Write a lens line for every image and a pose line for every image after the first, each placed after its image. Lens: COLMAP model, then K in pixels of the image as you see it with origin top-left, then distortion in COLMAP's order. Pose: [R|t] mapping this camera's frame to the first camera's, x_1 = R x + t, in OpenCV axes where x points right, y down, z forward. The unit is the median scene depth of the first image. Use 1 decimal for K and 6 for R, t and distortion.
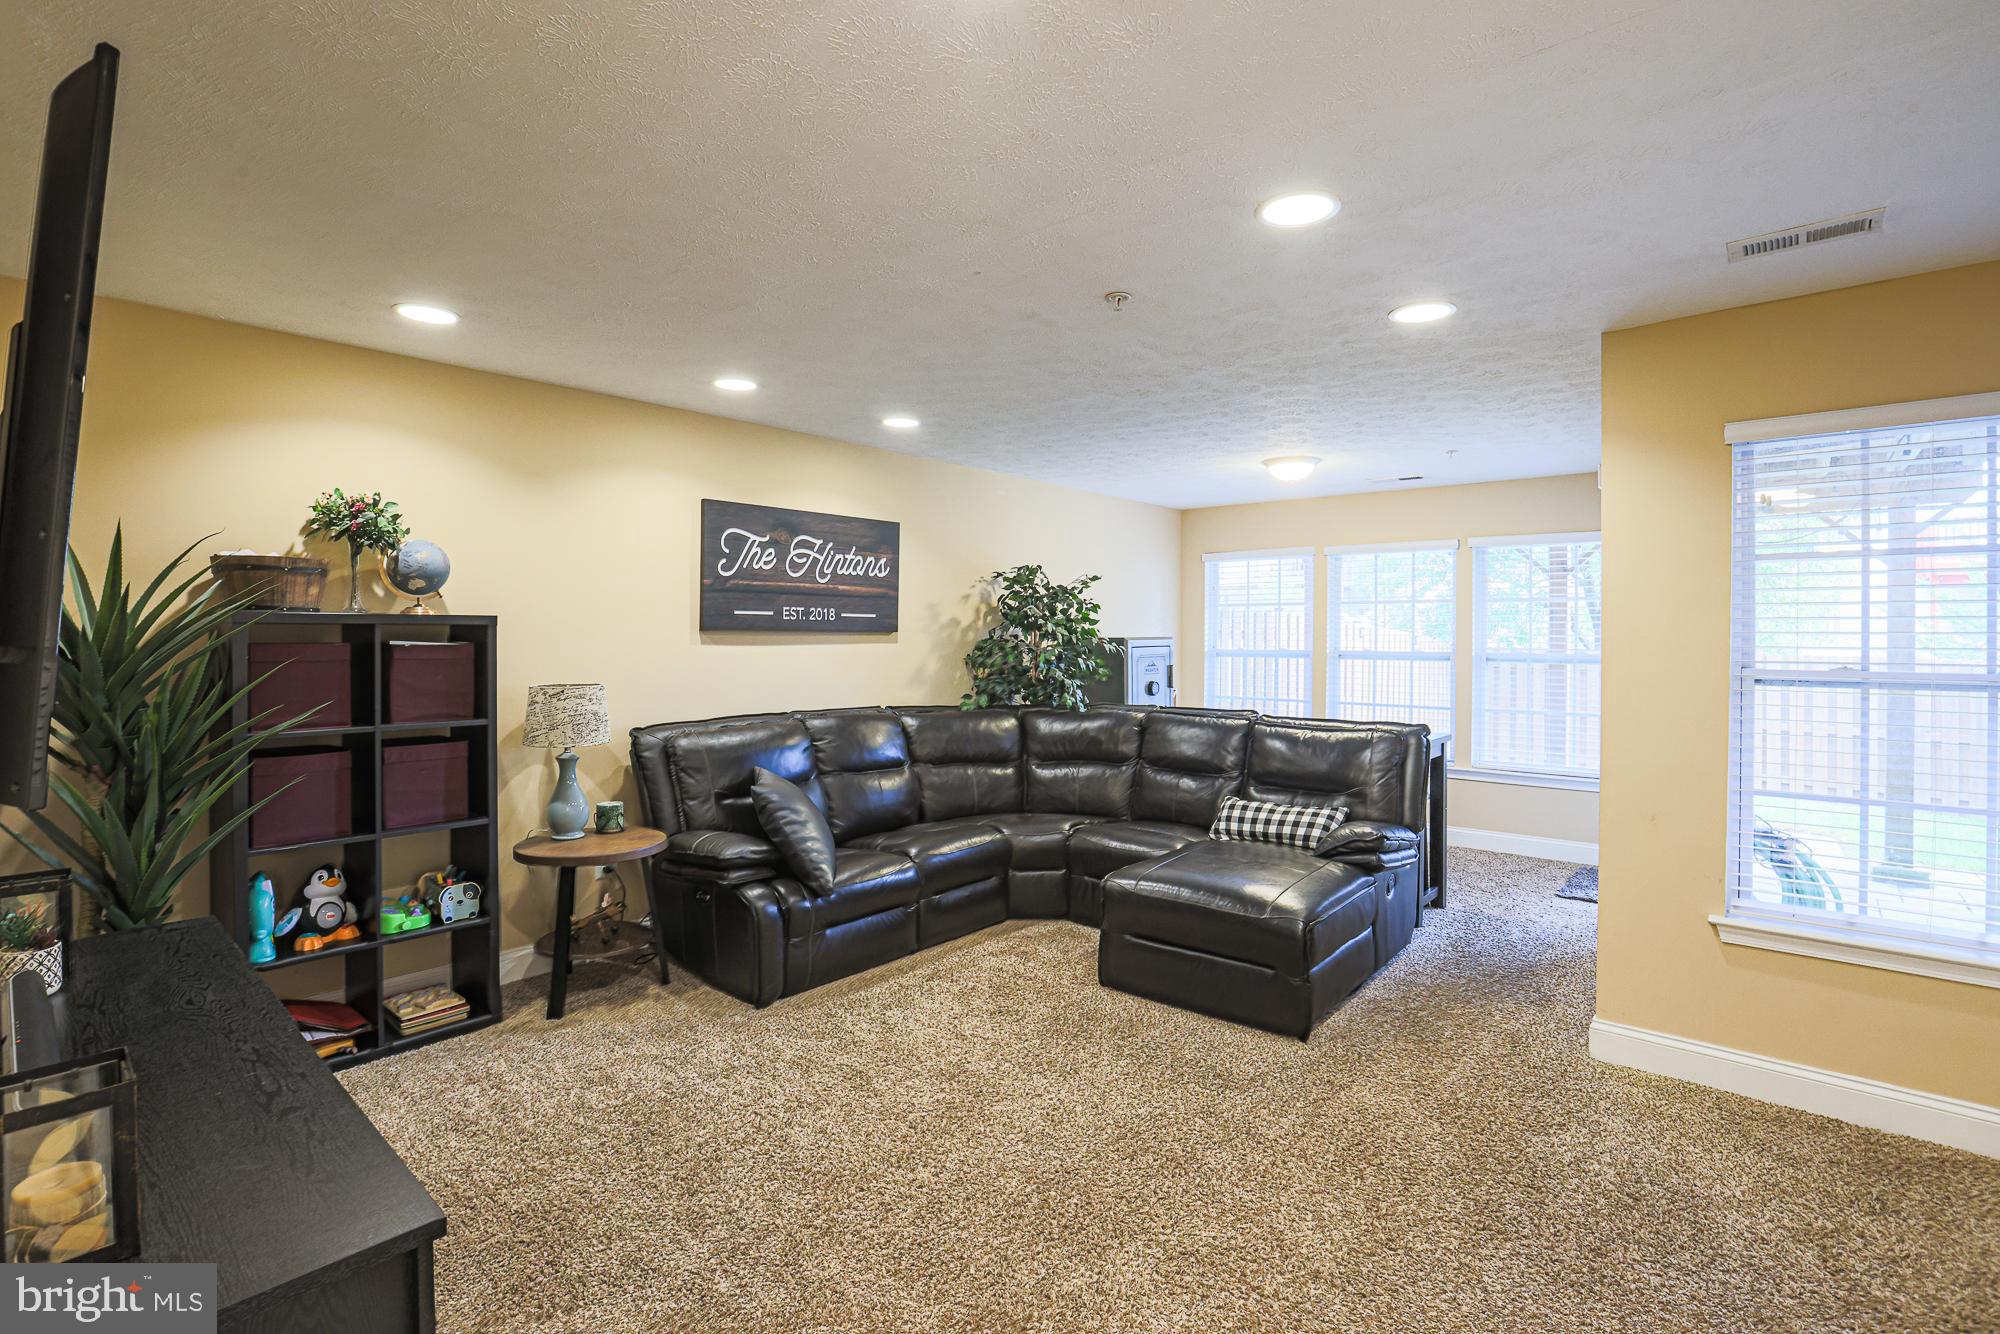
lens RADIAL K [[928.5, 0, 1009.3], [0, 928.5, 647.2], [0, 0, 1]] dist [-0.057298, 0.017338]
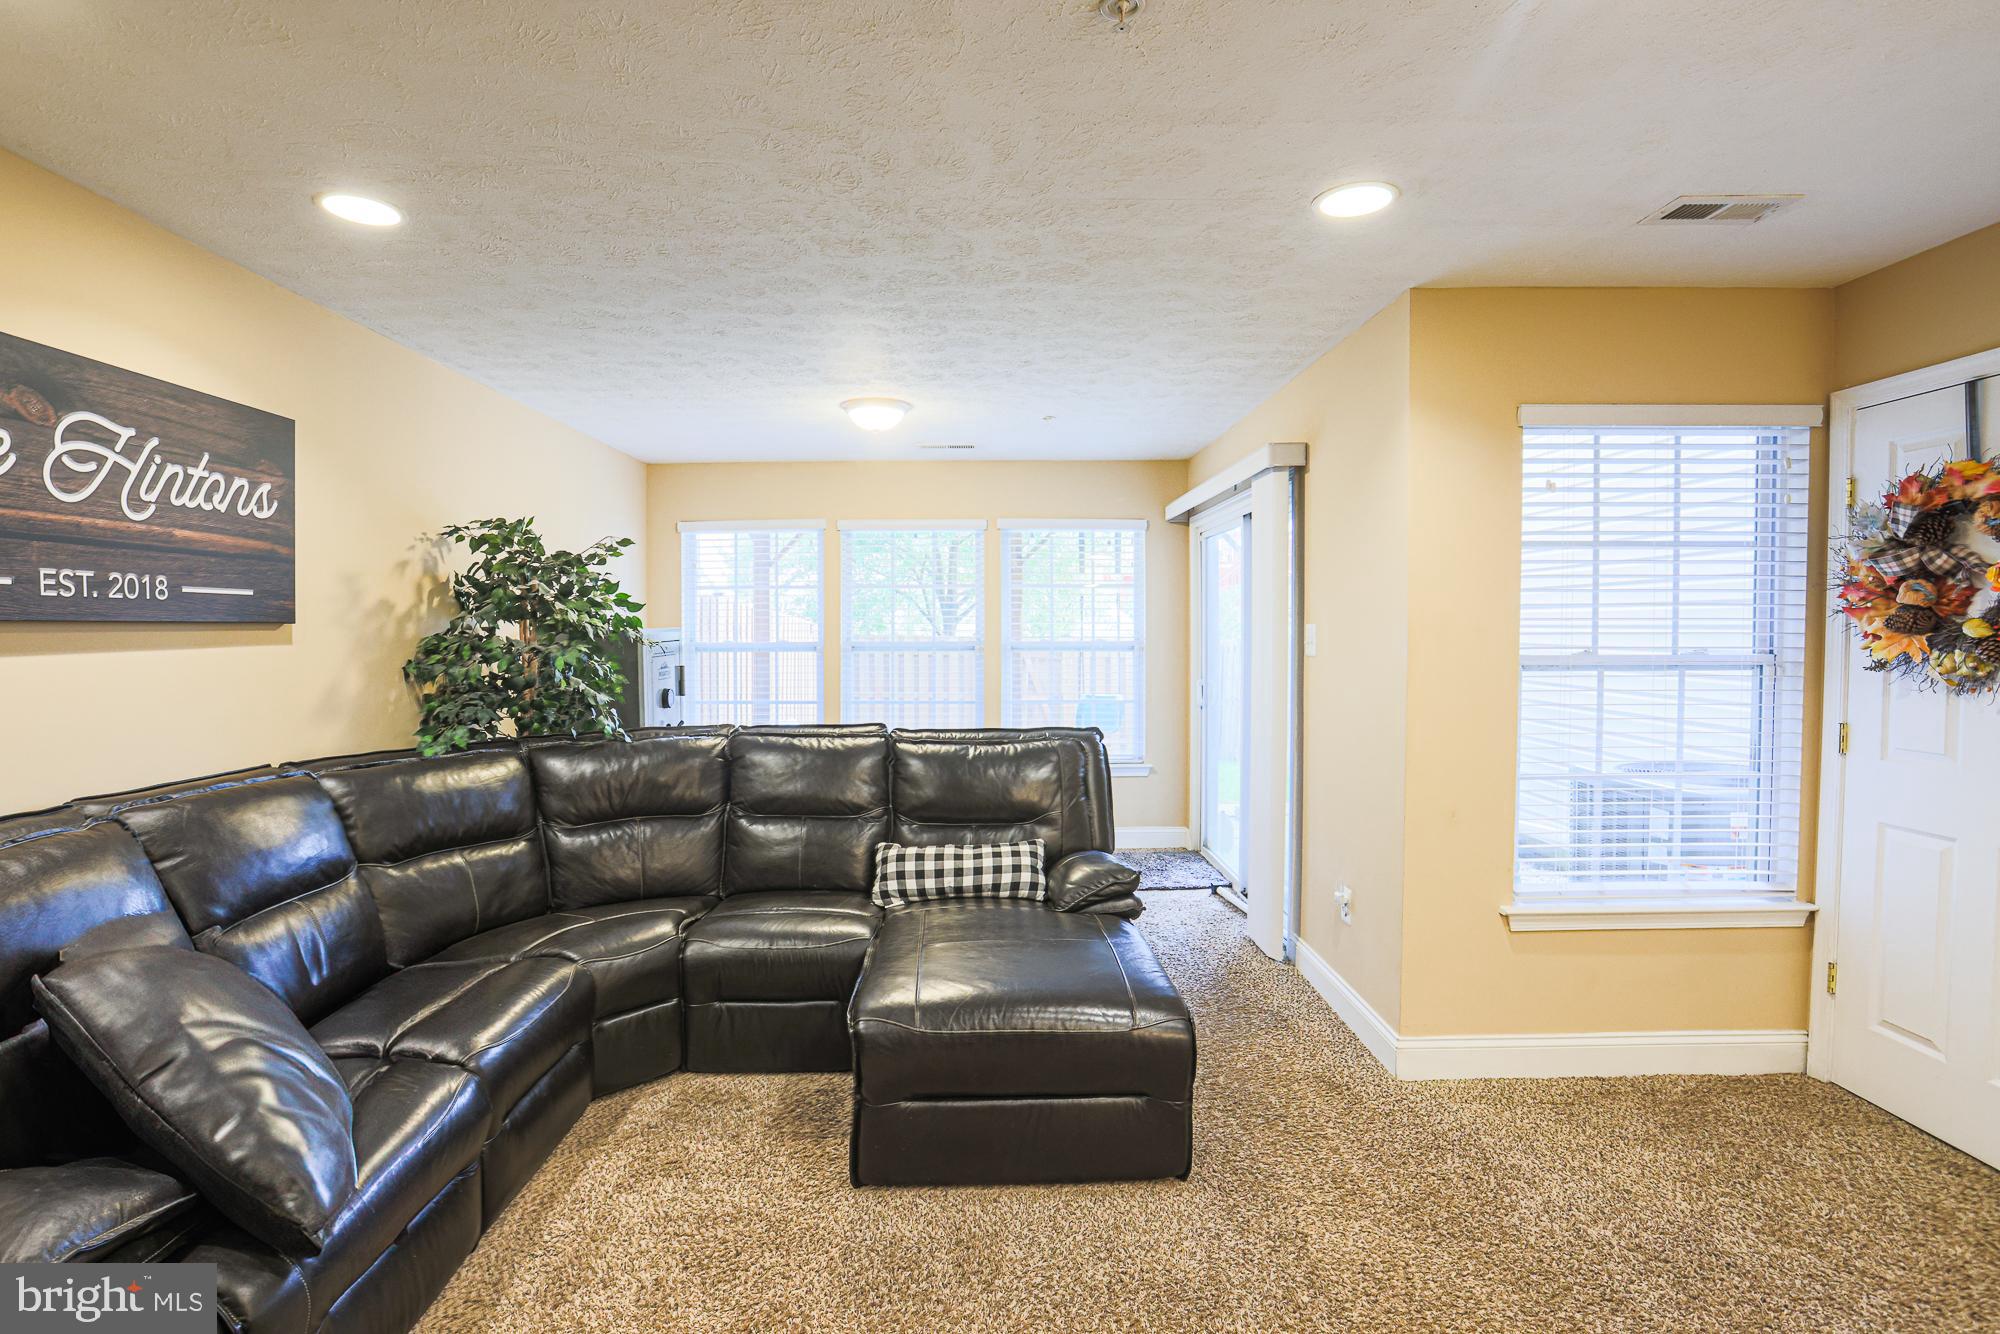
lens RADIAL K [[940.8, 0, 990.4], [0, 940.8, 660.1], [0, 0, 1]] dist [-0.063023, 0.024804]
pose [[0.759346, -0.030249, 0.649984, -0.175447], [0.014762, 0.999463, 0.029268, -0.005275], [-0.650520, -0.012630, 0.759385, 0.365930]]
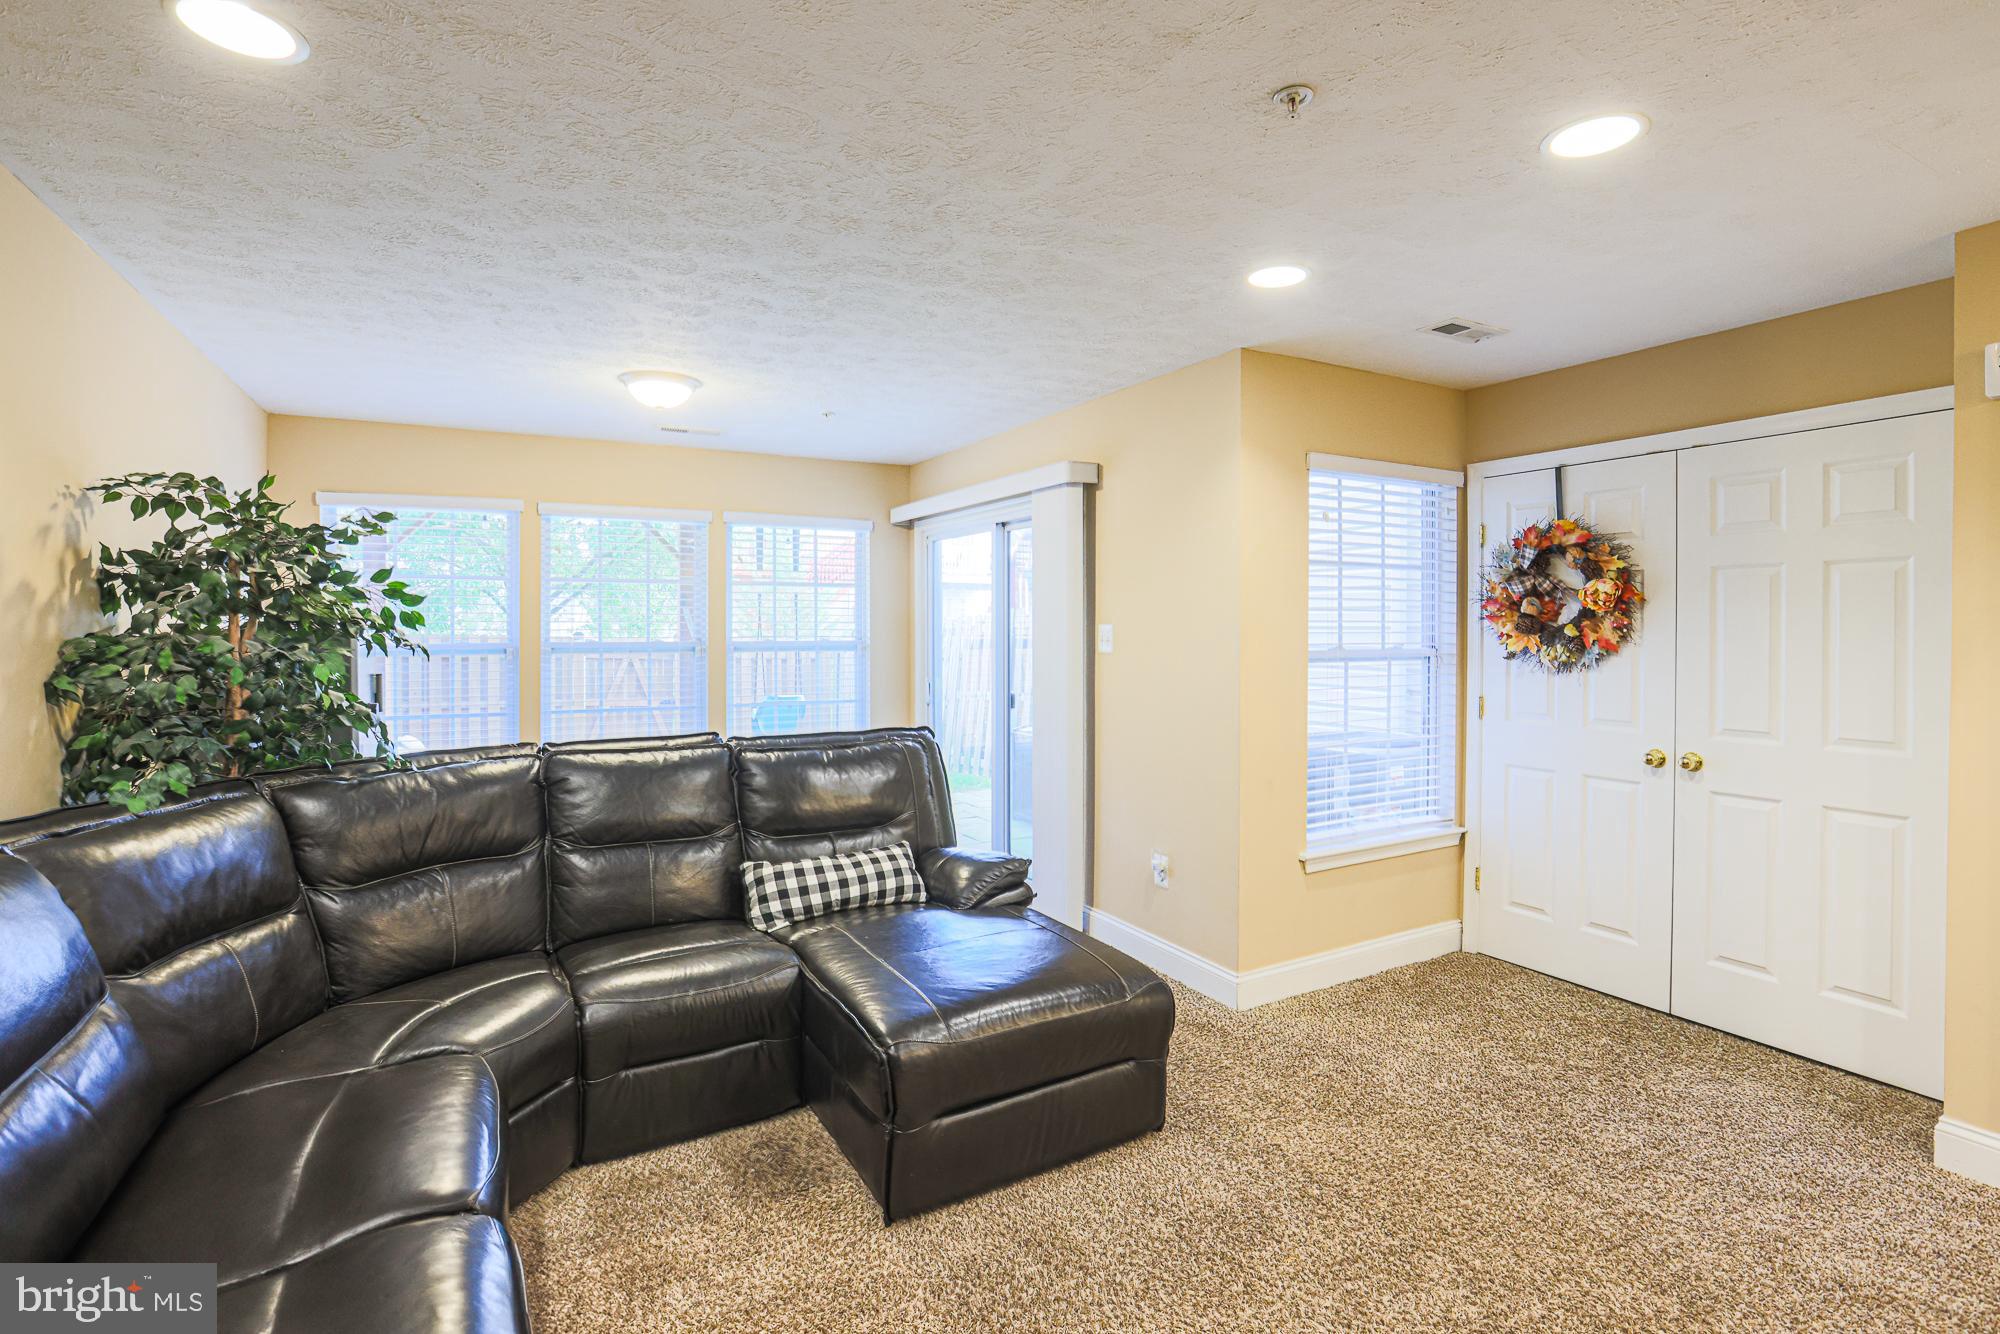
lens RADIAL K [[945.4, 0, 1002.4], [0, 945.4, 635.0], [0, 0, 1]] dist [-0.057465, 0.019854]
pose [[0.343550, -0.014268, 0.939026, -0.330621], [0.011134, 0.999876, 0.011119, -0.010250], [-0.939069, 0.006635, 0.343666, 0.571599]]
